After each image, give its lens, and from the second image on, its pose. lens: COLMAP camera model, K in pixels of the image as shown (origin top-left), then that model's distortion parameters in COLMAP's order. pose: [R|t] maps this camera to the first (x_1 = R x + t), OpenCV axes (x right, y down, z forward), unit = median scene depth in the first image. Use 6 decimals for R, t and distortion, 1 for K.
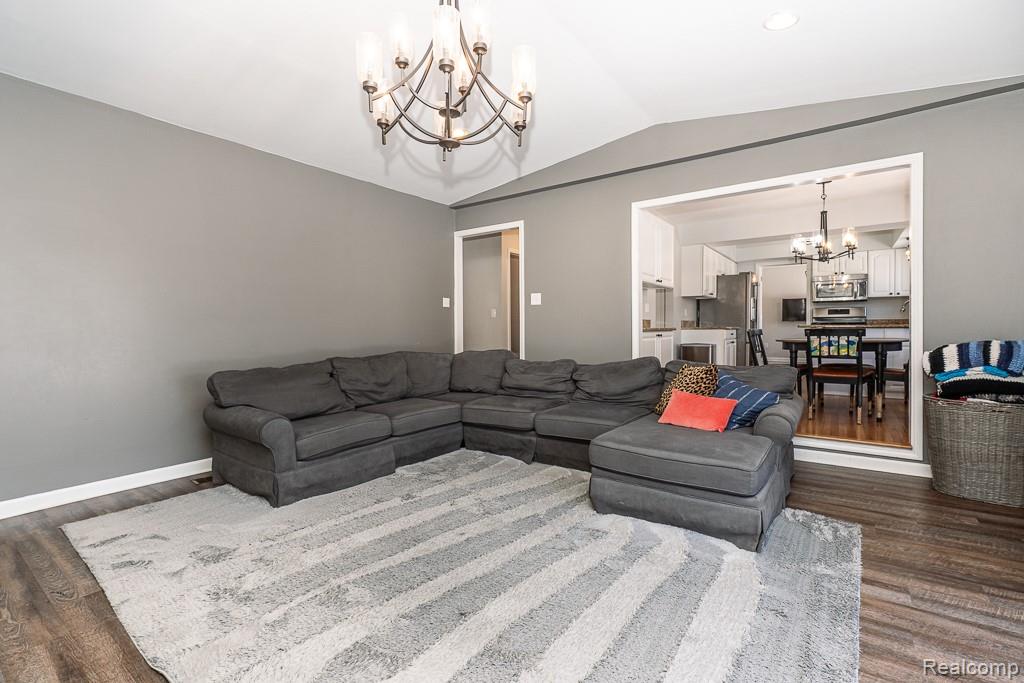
lens RADIAL K [[463.3, 0, 512.0], [0, 463.3, 341.5], [0, 0, 1]] dist [0.013001, -0.000218]
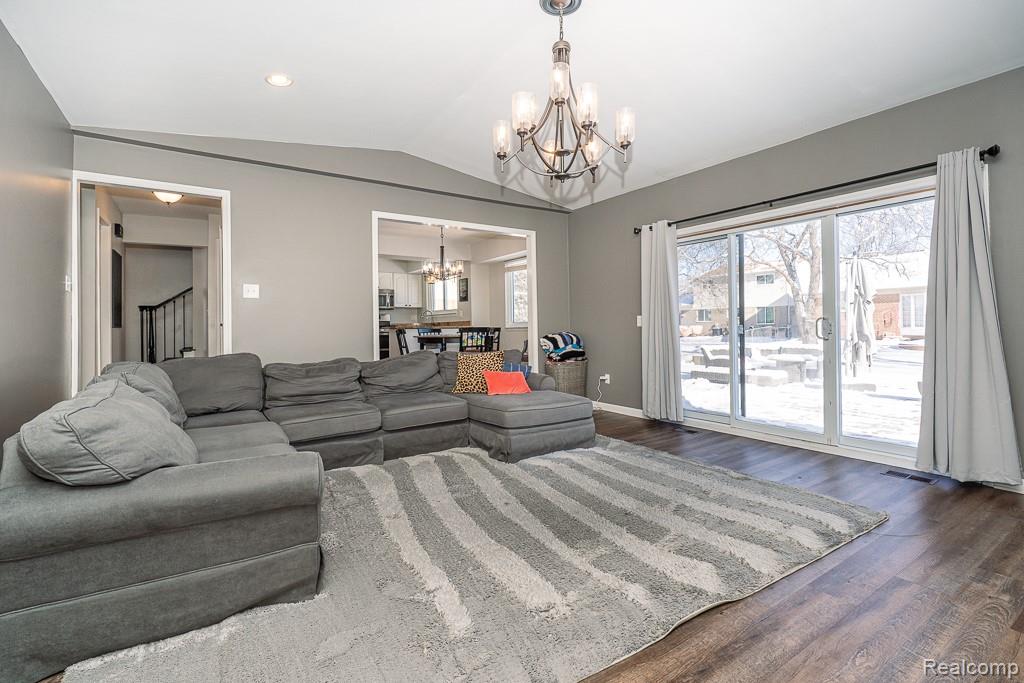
lens RADIAL K [[463.3, 0, 512.0], [0, 463.3, 341.5], [0, 0, 1]] dist [0.013001, -0.000218]
pose [[0.359318, -0.023613, 0.932917, -0.737436], [0.031853, 0.999408, 0.013027, 0.002459], [-0.932672, 0.025035, 0.359857, 0.362999]]
